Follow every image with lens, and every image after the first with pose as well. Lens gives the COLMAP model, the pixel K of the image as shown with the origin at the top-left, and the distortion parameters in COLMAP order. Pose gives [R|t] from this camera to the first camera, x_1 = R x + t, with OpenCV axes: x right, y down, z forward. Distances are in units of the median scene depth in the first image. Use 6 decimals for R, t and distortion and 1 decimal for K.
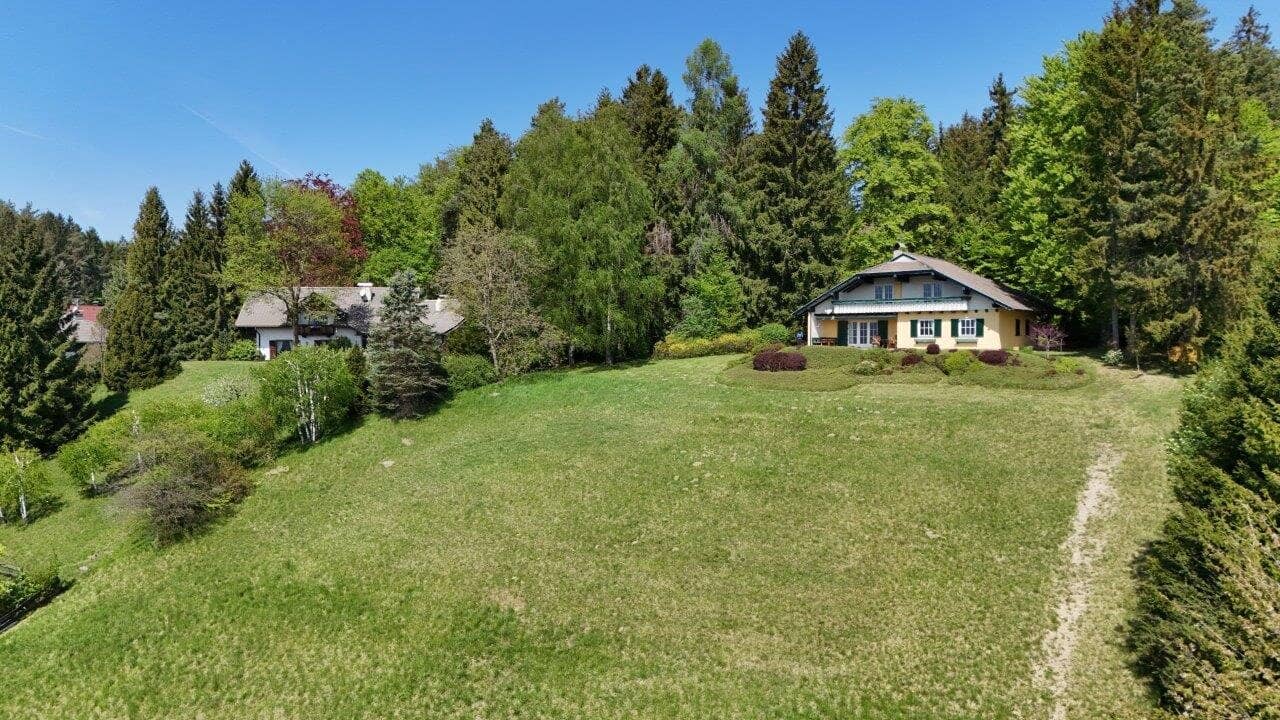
lens RADIAL K [[925.8, 0, 642.4], [0, 925.8, 362.9], [0, 0, 1]] dist [0.092503, -0.073630]
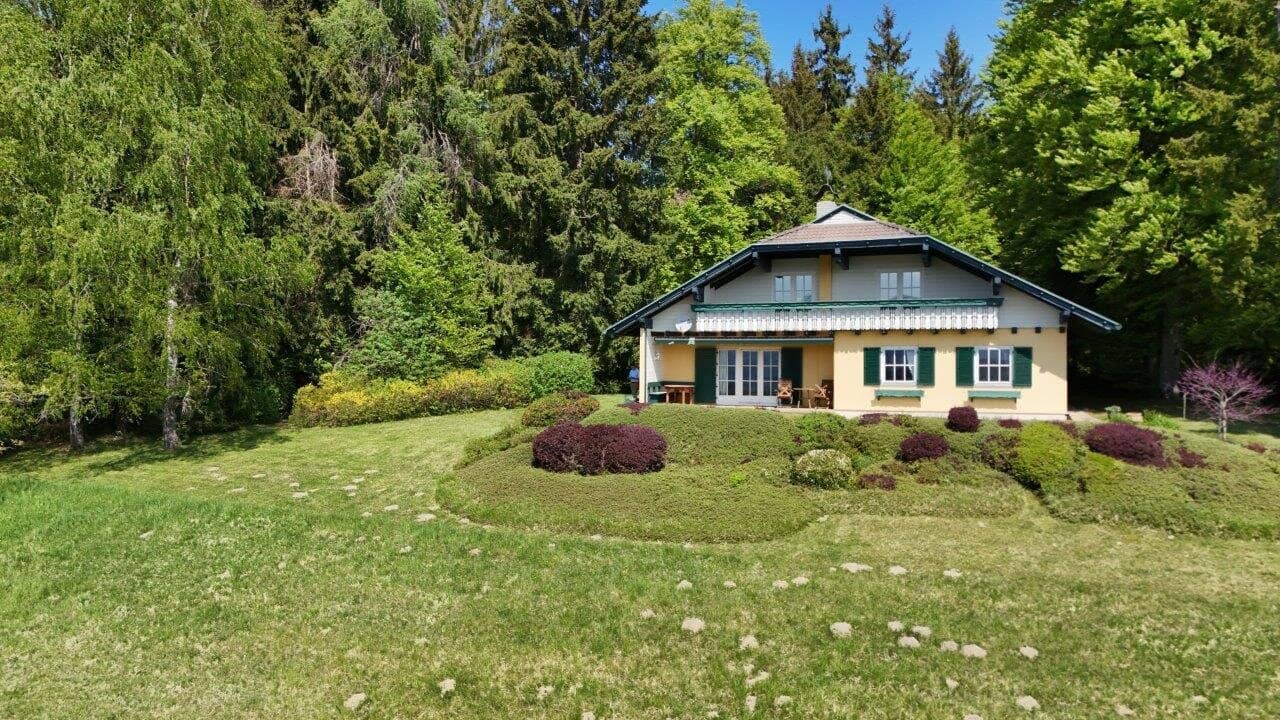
lens RADIAL K [[925.8, 0, 642.4], [0, 925.8, 362.9], [0, 0, 1]] dist [0.092503, -0.073630]
pose [[0.952169, 0.005080, 0.305529, 0.035610], [0.001463, 0.999775, -0.021183, -0.024979], [-0.305567, 0.020617, 0.951947, 0.512194]]
